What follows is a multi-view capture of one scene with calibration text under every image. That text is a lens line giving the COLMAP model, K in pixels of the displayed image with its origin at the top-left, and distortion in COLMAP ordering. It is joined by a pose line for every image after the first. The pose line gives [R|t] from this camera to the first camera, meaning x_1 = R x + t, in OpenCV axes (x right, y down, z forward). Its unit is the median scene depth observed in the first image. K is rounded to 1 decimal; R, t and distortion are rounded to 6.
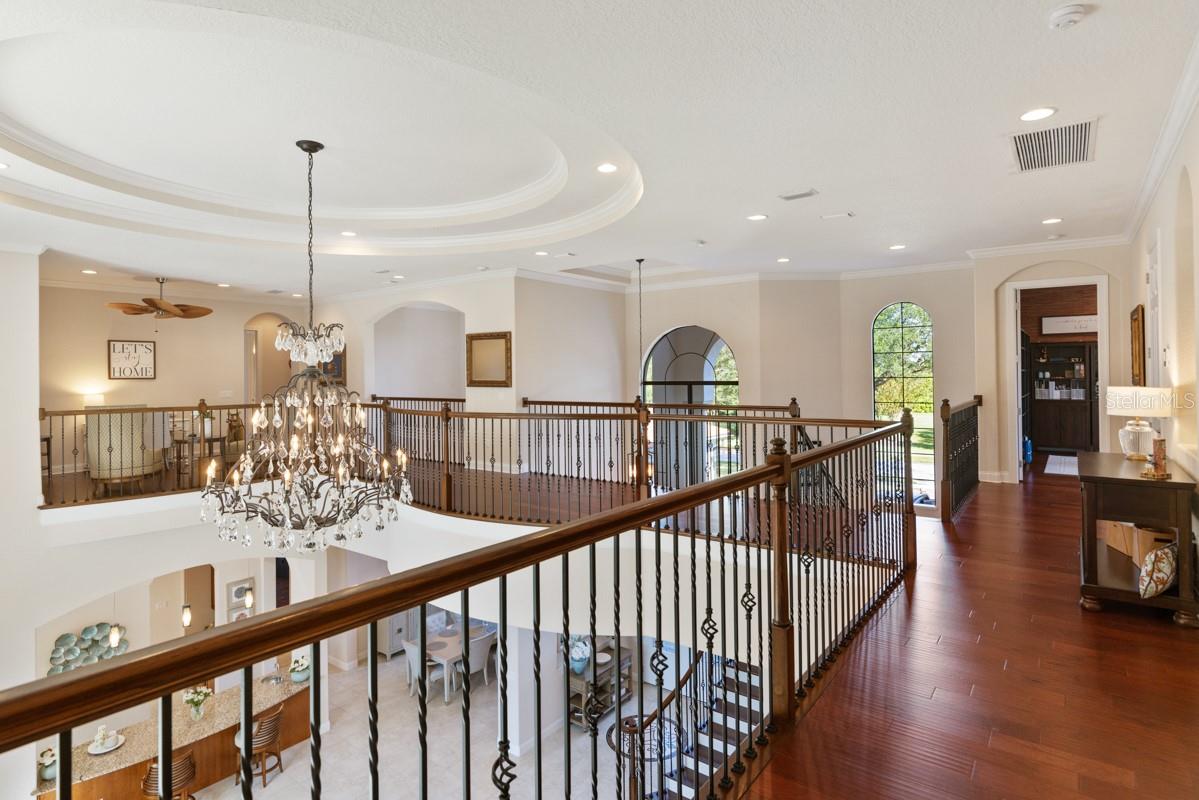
lens RADIAL K [[609.7, 0, 600.1], [0, 609.7, 386.5], [0, 0, 1]] dist [-0.005556, -0.000961]
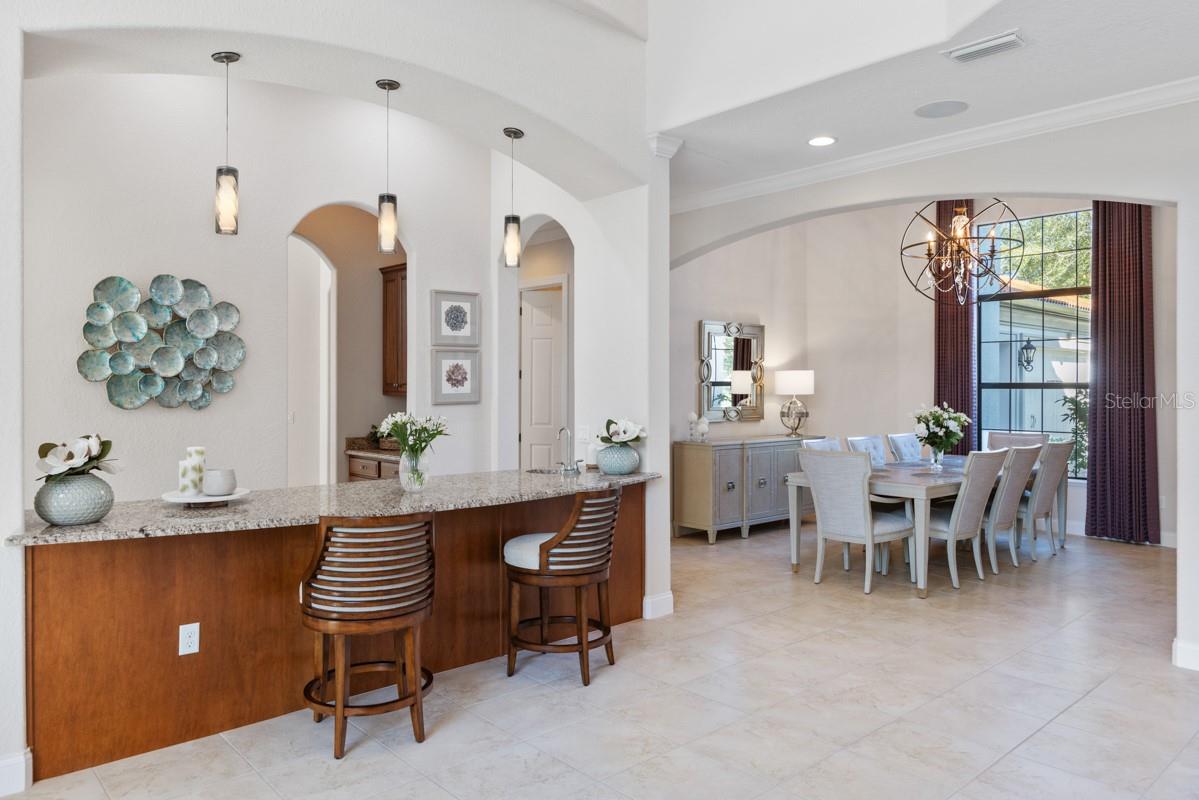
lens RADIAL K [[805.8, 0, 601.2], [0, 805.8, 385.3], [0, 0, 1]] dist [-0.010993, 0.000084]
pose [[0.980954, 0.002588, -0.194220, -0.431260], [-0.005611, 0.999871, -0.015019, 0.466725], [0.194157, 0.015822, 0.980843, 0.504097]]
